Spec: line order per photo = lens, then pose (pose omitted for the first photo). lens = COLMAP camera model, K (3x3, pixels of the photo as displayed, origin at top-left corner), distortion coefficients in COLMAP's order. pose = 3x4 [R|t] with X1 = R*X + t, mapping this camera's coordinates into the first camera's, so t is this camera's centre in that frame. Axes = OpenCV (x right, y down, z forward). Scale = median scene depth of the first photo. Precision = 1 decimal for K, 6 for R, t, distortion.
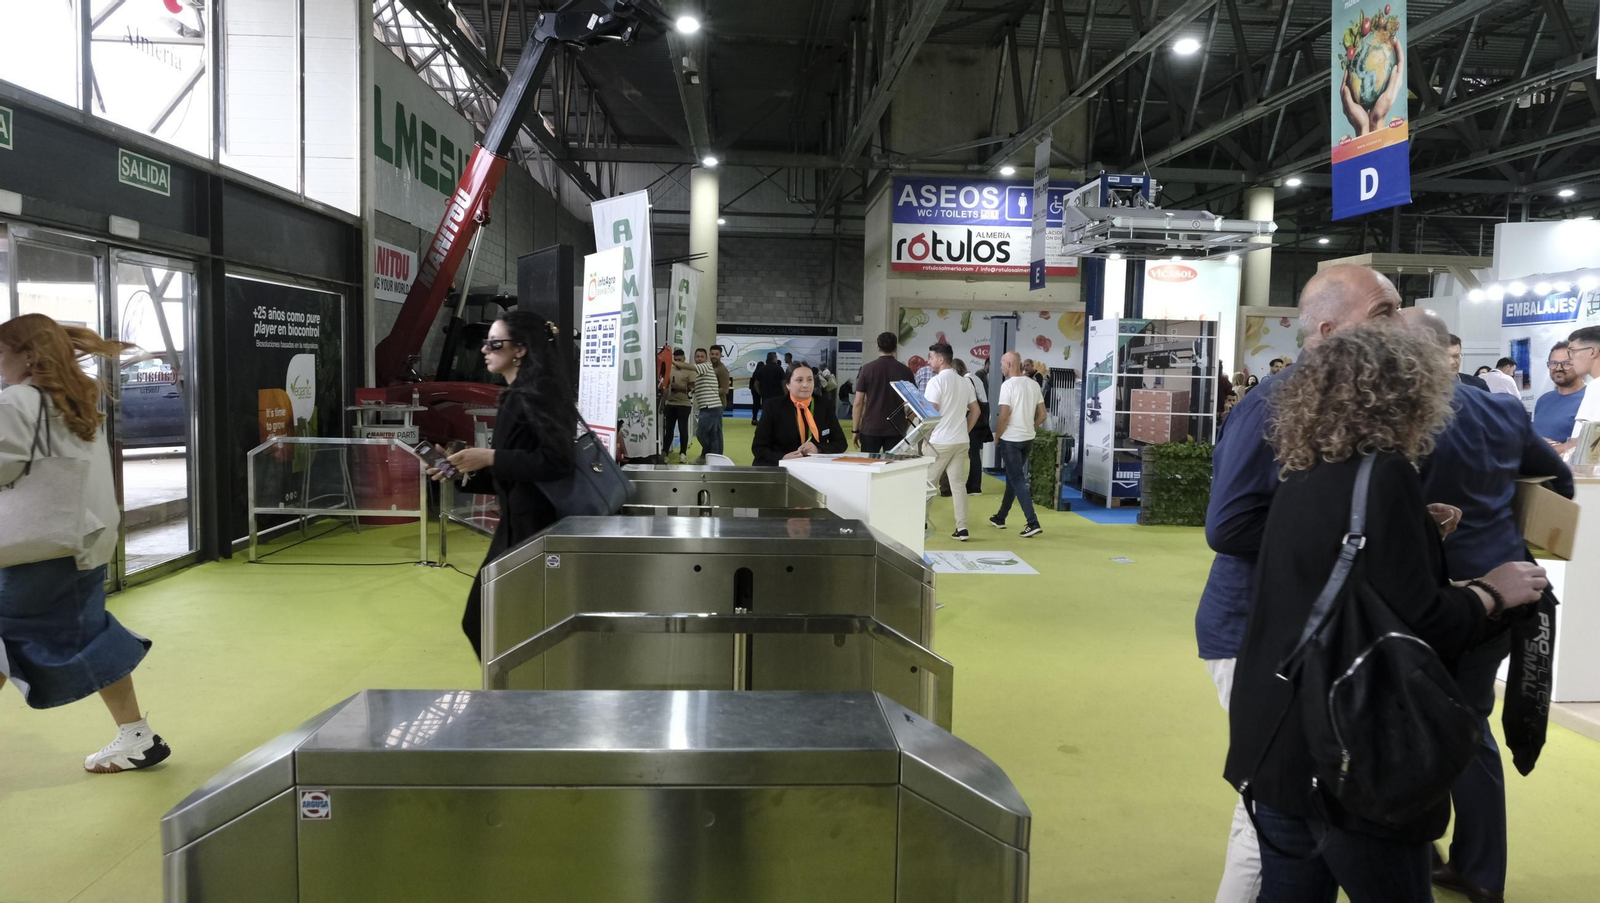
lens RADIAL K [[1080.4, 0, 823.3], [0, 1080.4, 451.5], [0, 0, 1]] dist [-0.019419, 0.004268]
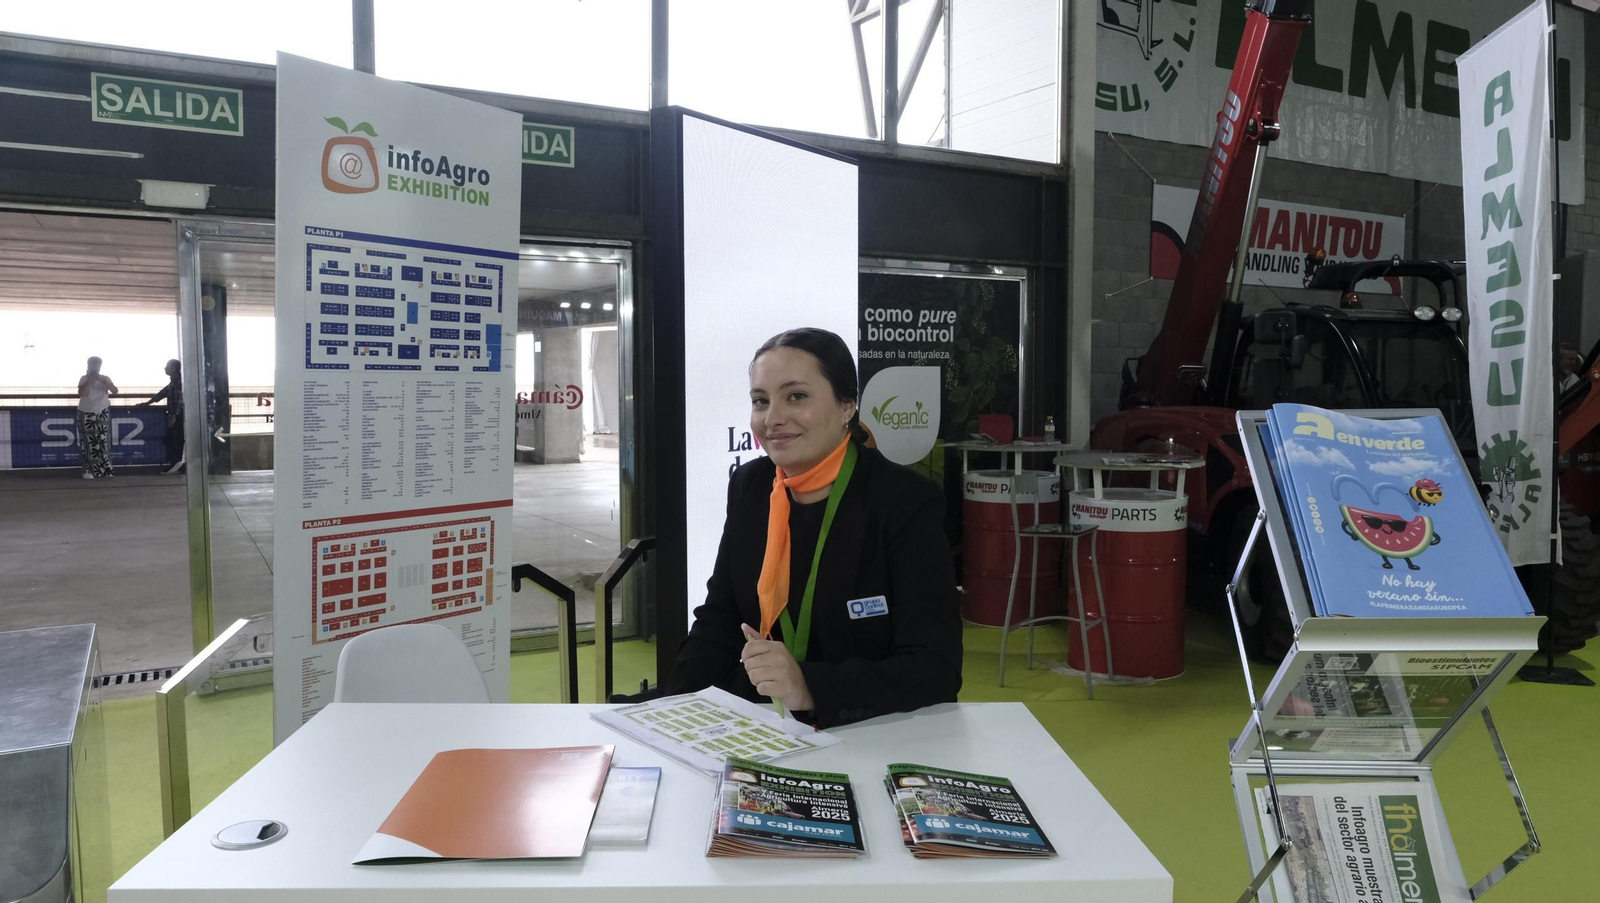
lens RADIAL K [[1121.7, 0, 800.0], [0, 1121.7, 451.5], [0, 0, 1]] dist [-0.010779, -0.003686]
pose [[0.449591, 0.038674, -0.892397, 0.126675], [-0.059697, 0.998130, 0.013180, -0.033072], [0.891237, 0.047348, 0.451059, 0.500633]]
